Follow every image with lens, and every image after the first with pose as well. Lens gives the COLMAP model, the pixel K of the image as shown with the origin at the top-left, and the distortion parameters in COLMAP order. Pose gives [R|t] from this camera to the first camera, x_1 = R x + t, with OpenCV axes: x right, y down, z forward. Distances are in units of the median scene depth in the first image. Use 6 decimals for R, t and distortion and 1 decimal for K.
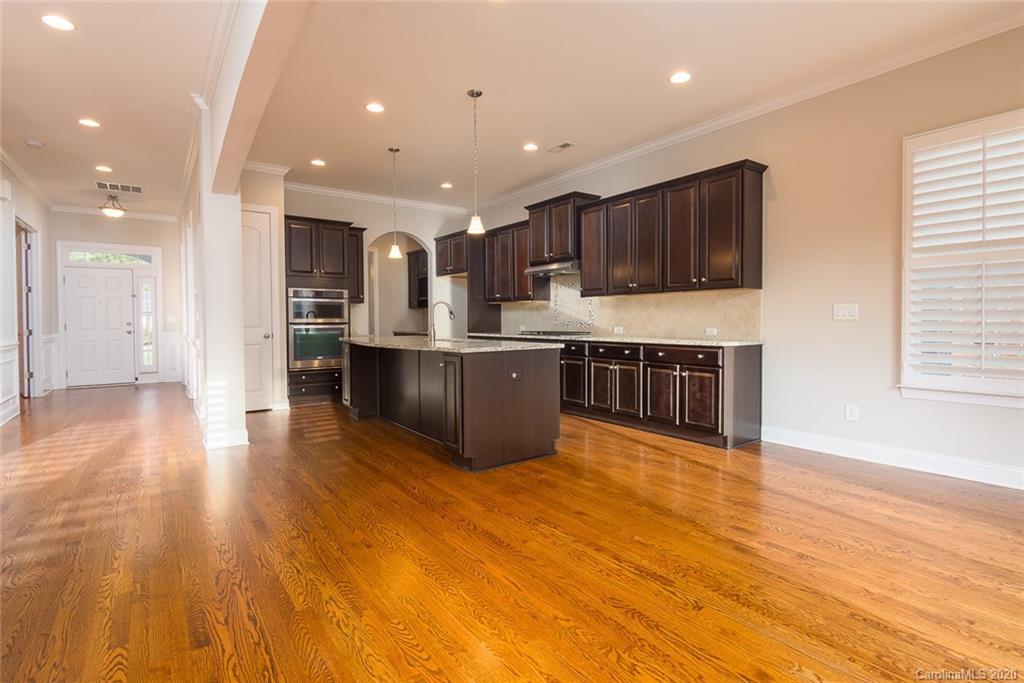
lens RADIAL K [[497.5, 0, 521.1], [0, 497.5, 331.2], [0, 0, 1]] dist [0.012423, -0.013479]
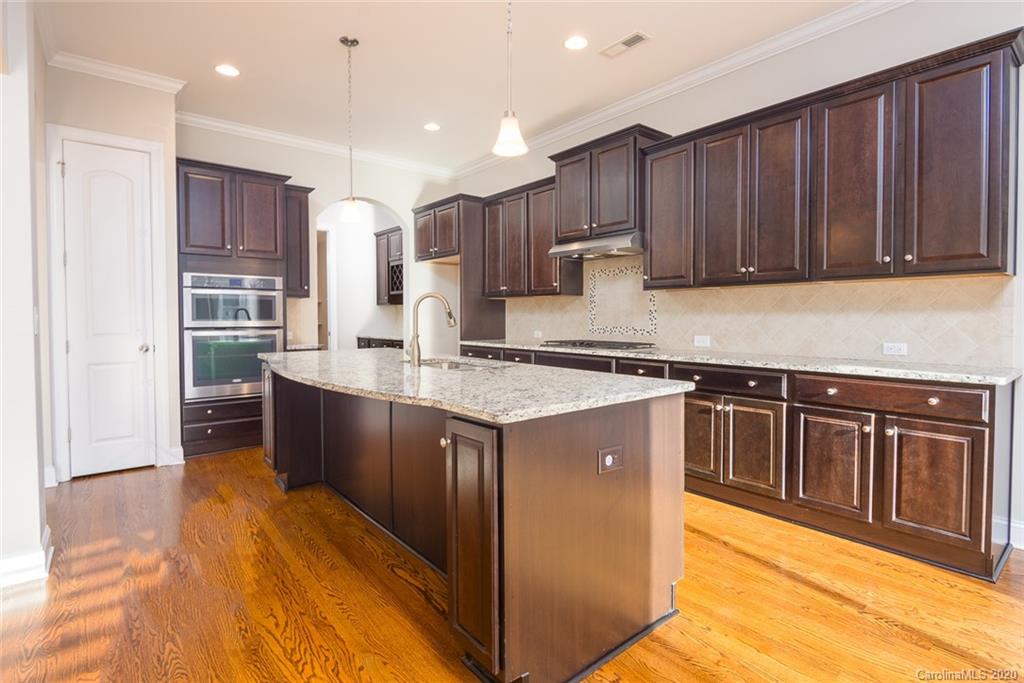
lens RADIAL K [[497.5, 0, 521.1], [0, 497.5, 331.2], [0, 0, 1]] dist [0.012423, -0.013479]
pose [[0.998554, 0.002837, 0.053679, -0.071958], [-0.003181, 0.999975, 0.006329, -0.017893], [-0.053660, -0.006490, 0.998538, 0.350753]]
